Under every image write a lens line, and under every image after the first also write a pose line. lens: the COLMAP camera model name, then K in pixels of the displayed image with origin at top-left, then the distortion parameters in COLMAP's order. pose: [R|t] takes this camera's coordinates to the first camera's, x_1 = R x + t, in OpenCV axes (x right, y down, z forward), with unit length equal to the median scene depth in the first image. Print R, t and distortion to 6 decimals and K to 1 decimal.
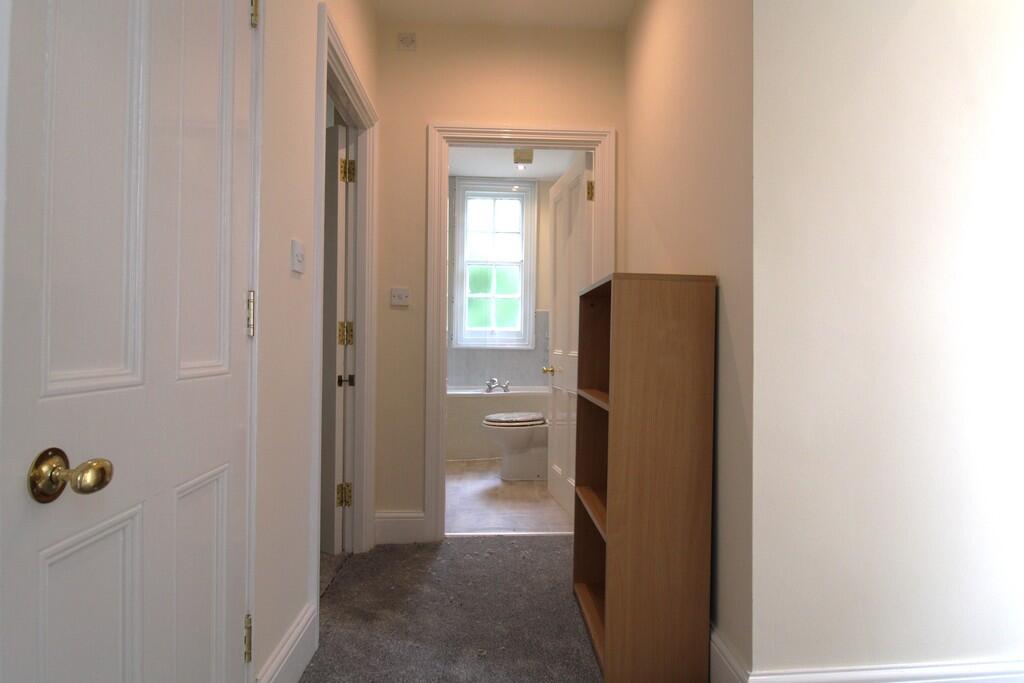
lens RADIAL K [[558.0, 0, 513.7], [0, 558.0, 341.1], [0, 0, 1]] dist [0.002944, 0.000036]
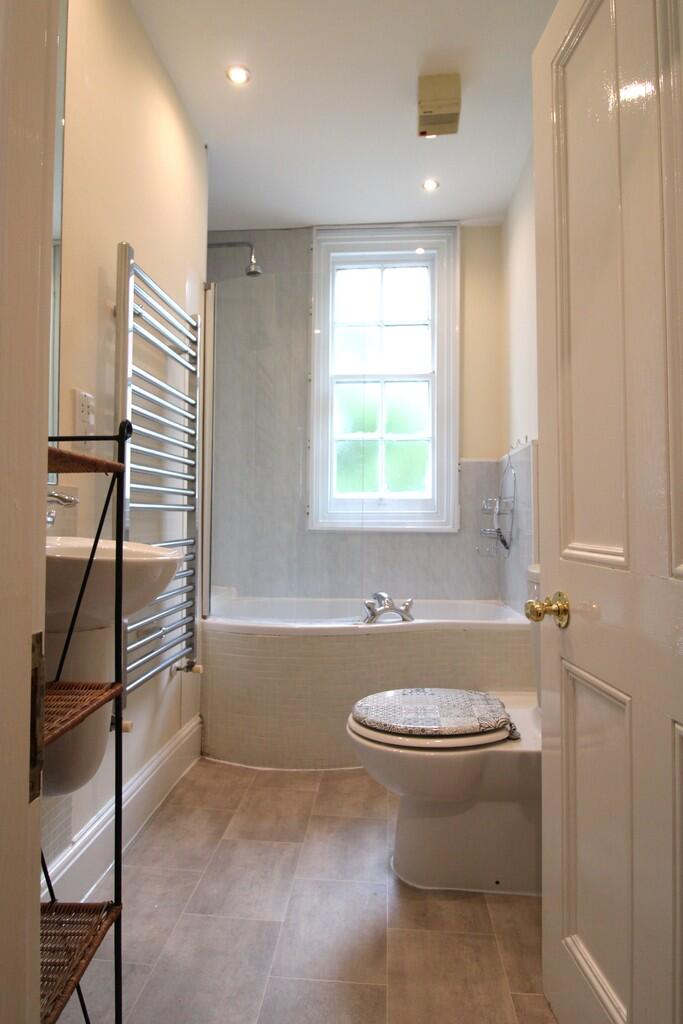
lens RADIAL K [[558.0, 0, 340.3], [0, 558.0, 509.1], [0, 0, 1]] dist [0.002944, 0.000036]
pose [[0.991539, -0.010039, -0.129418, -0.005998], [0.007644, 0.999790, -0.018993, 0.001812], [0.129581, 0.017843, 0.991408, 0.447265]]
